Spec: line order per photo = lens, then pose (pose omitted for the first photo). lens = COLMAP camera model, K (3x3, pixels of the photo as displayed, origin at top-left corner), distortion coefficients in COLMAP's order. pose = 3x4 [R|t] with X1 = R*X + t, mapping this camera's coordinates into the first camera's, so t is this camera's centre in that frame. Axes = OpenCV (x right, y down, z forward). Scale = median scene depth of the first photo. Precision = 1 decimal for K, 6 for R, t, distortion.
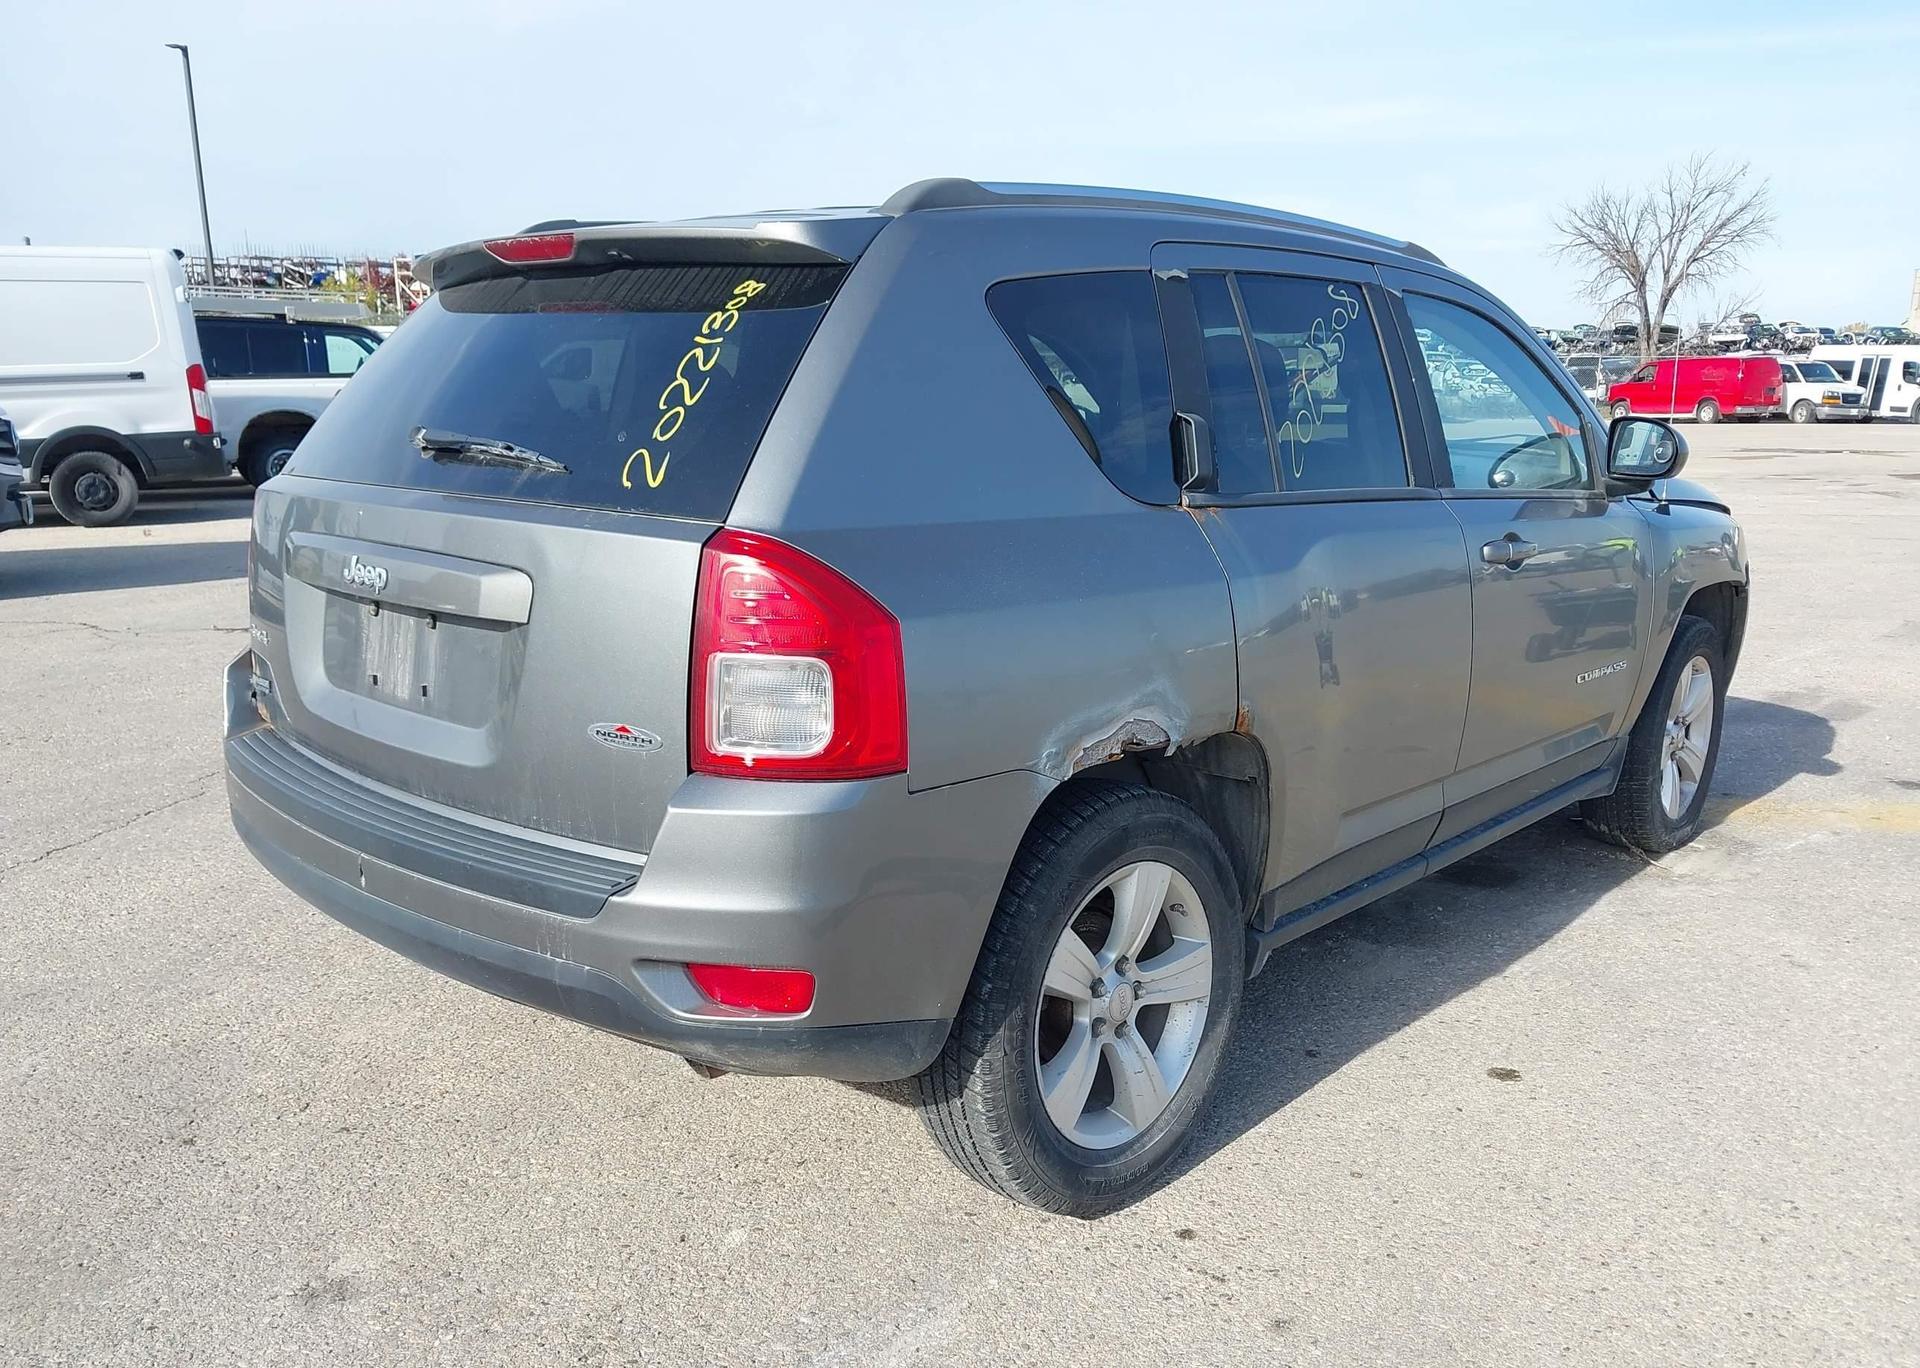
lens RADIAL K [[1550.1, 0, 950.4], [0, 1550.1, 741.0], [0, 0, 1]] dist [0.027696, -0.043451]
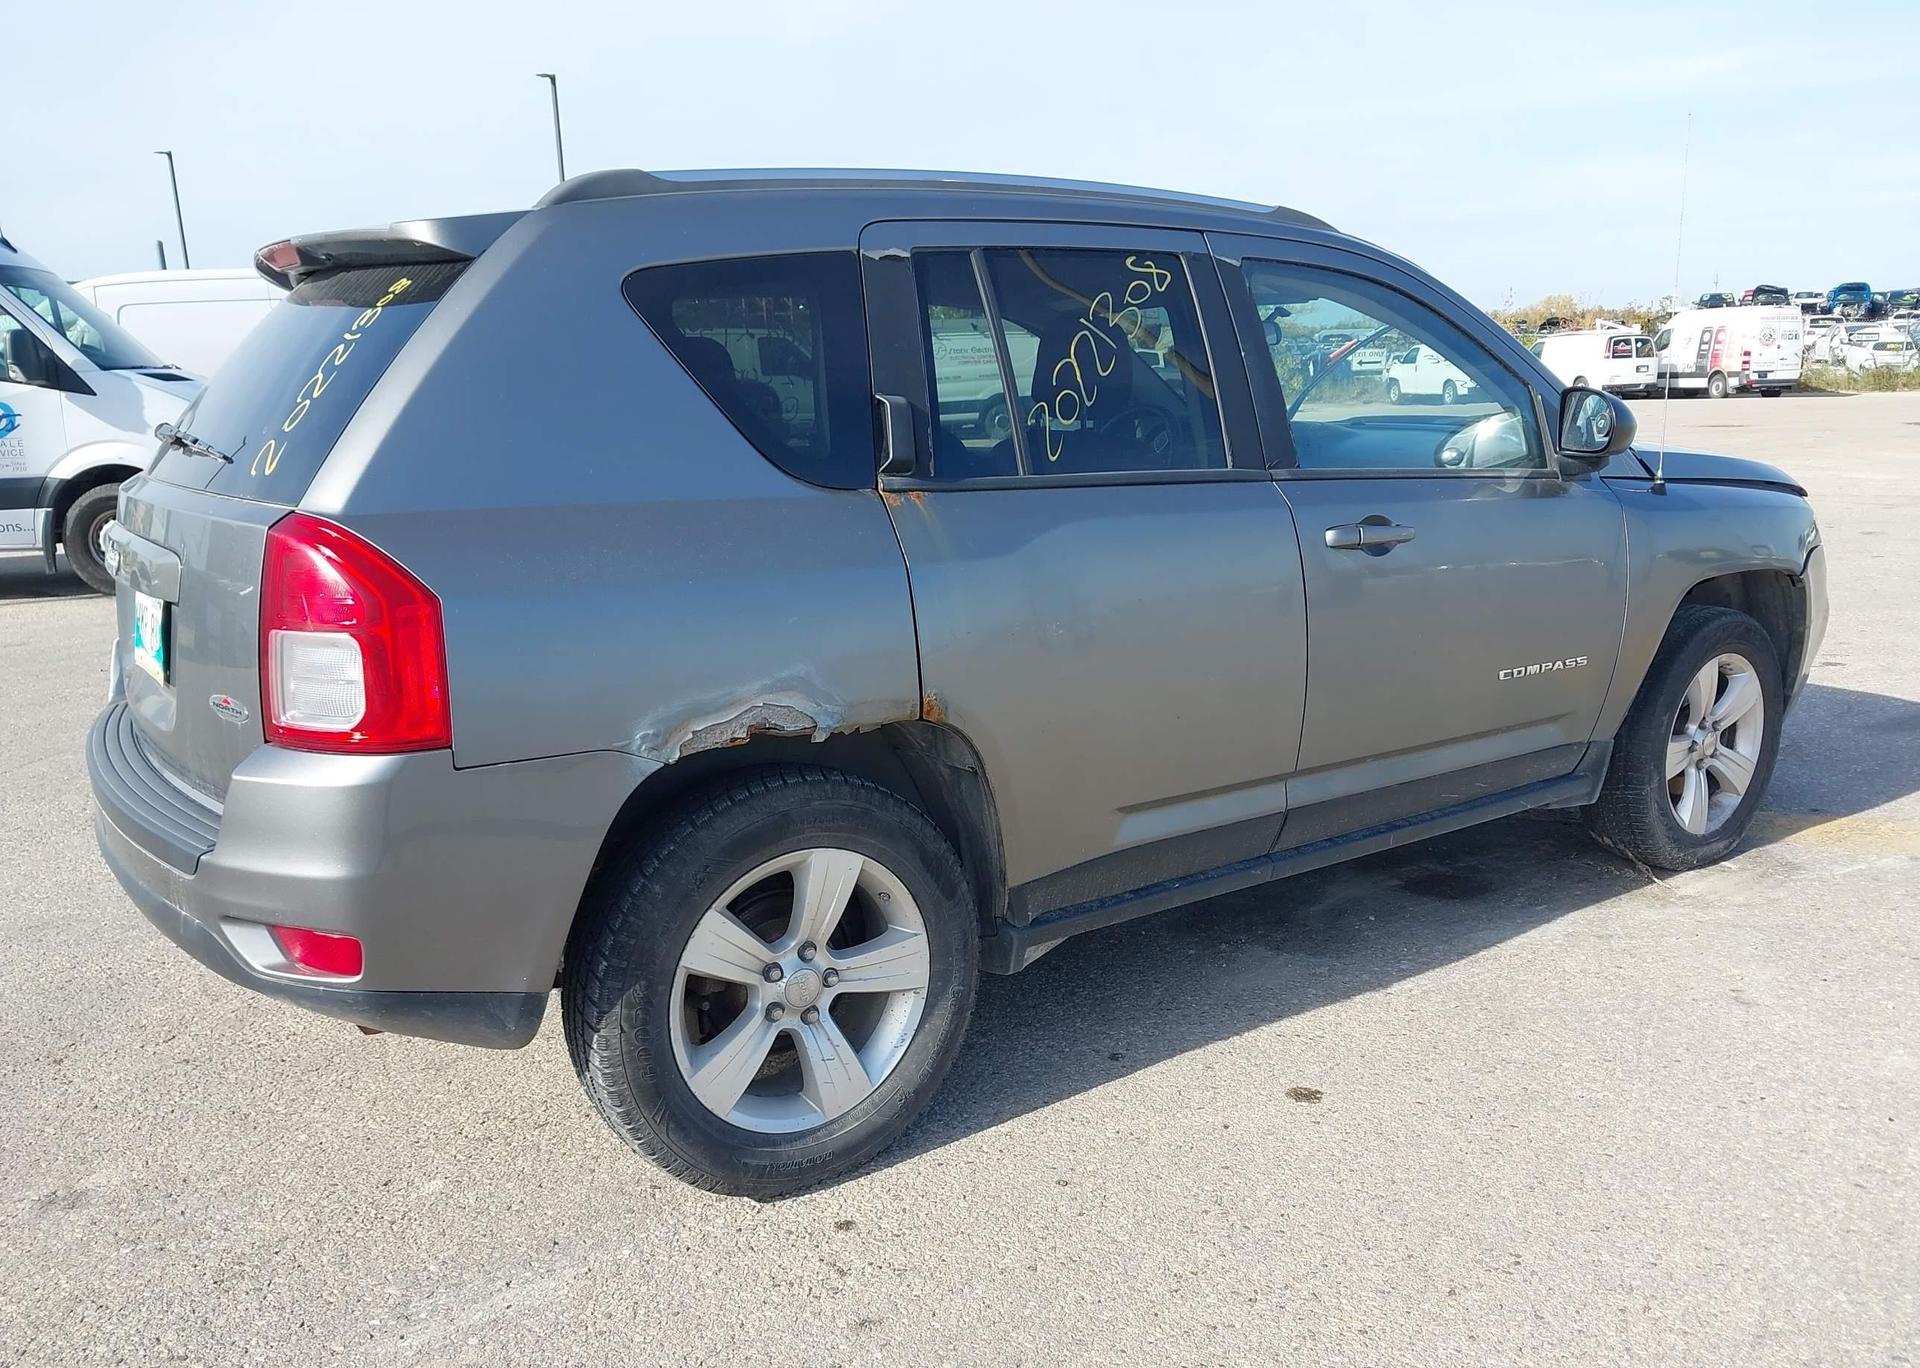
lens RADIAL K [[1550.1, 0, 934.7], [0, 1550.1, 738.0], [0, 0, 1]] dist [0.027696, -0.043451]
pose [[0.974246, 0.026425, -0.223935, 0.405514], [-0.025318, 0.999649, 0.007814, -0.002121], [0.224062, -0.001943, 0.974573, 0.046835]]
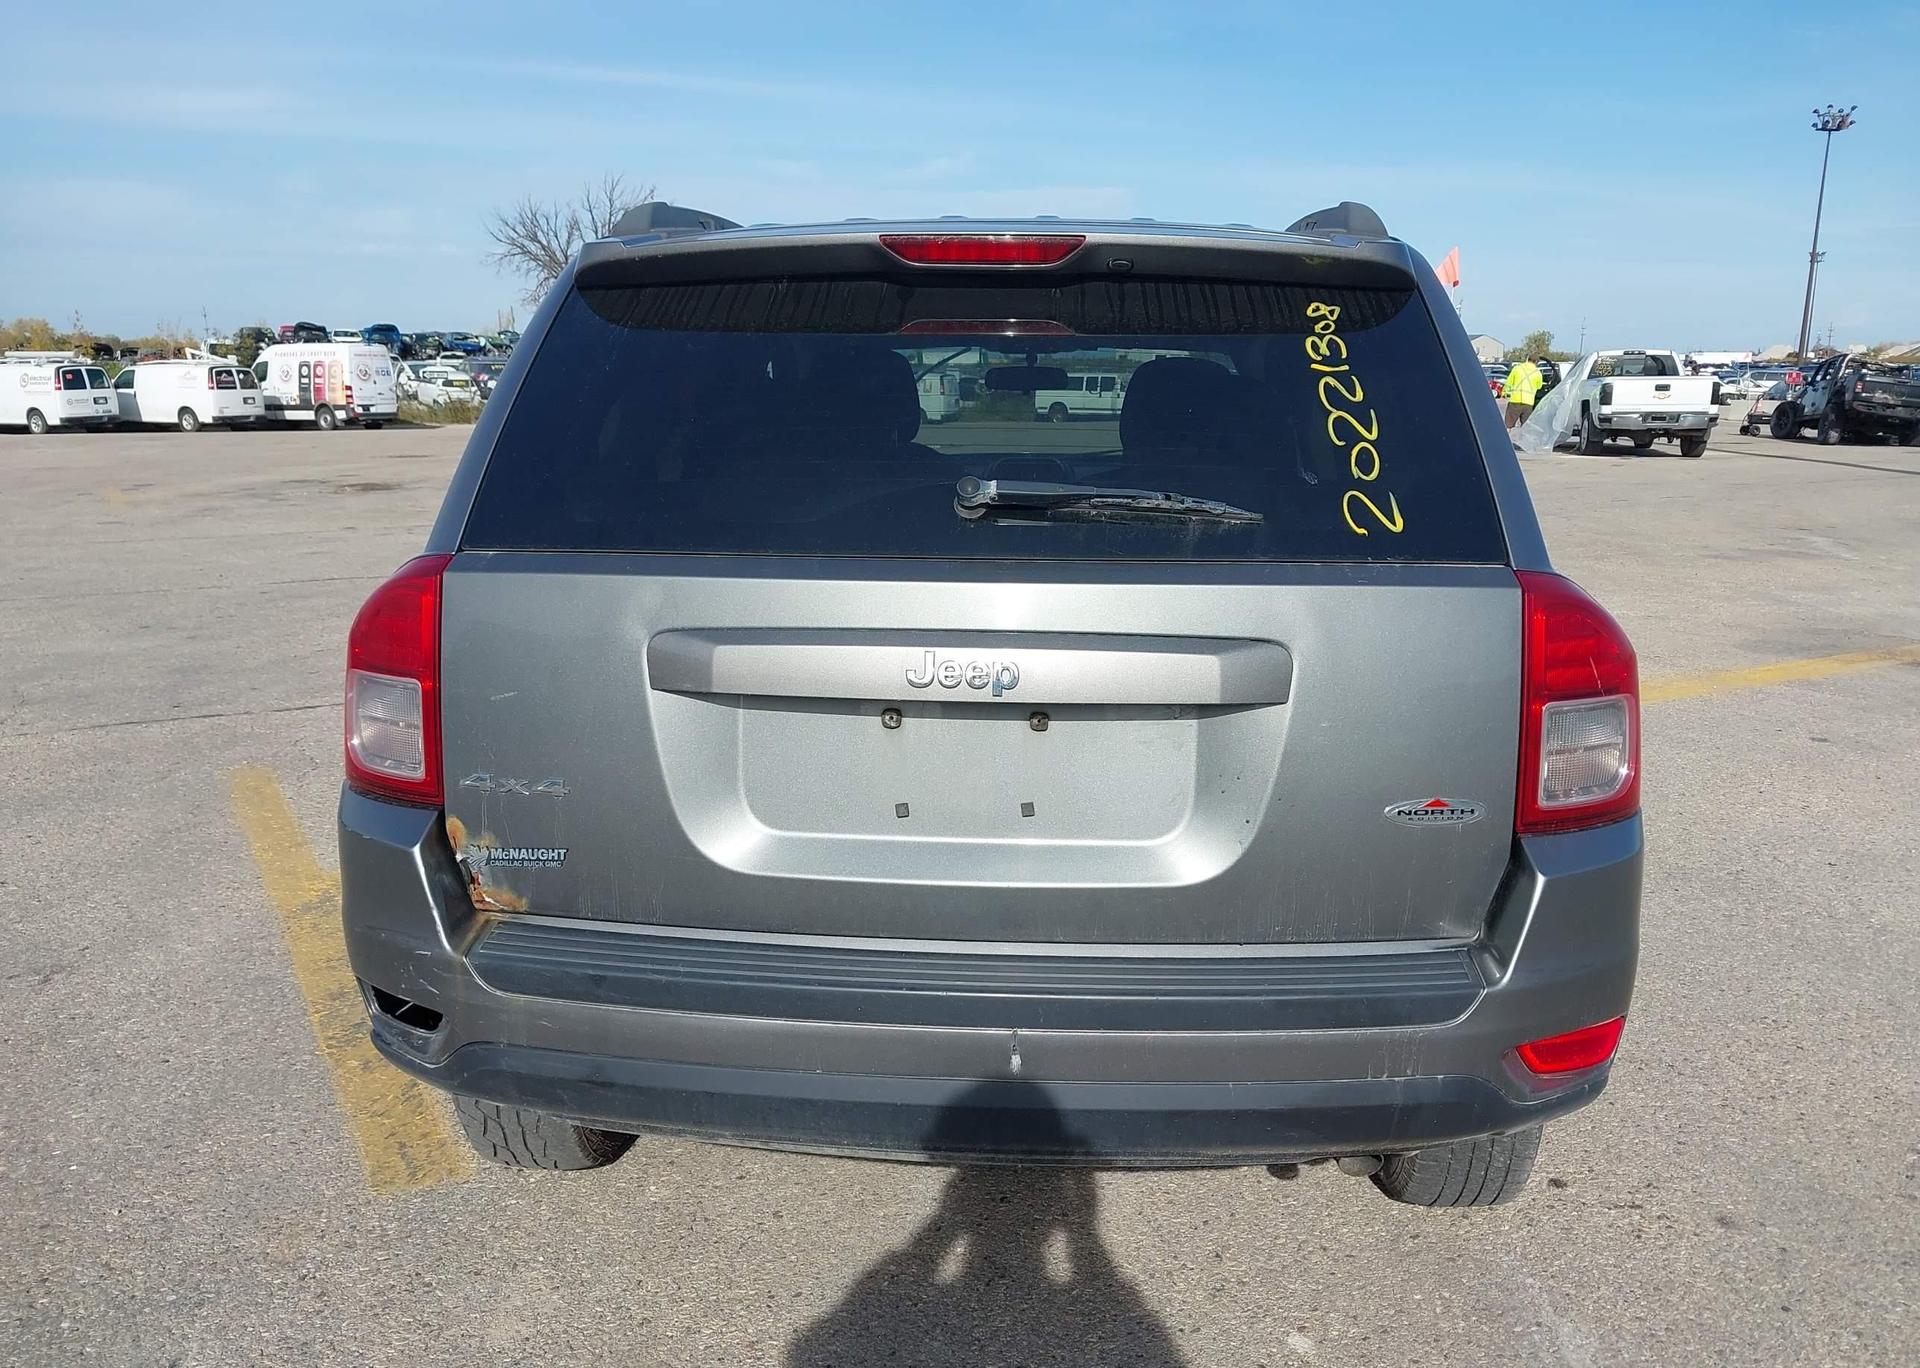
lens RADIAL K [[1550.1, 0, 958.6], [0, 1550.1, 736.6], [0, 0, 1]] dist [0.027696, -0.043451]
pose [[0.770450, -0.144634, 0.620877, -0.778924], [0.147519, 0.987938, 0.047083, -0.102903], [-0.620198, 0.055316, 0.782493, 0.374209]]
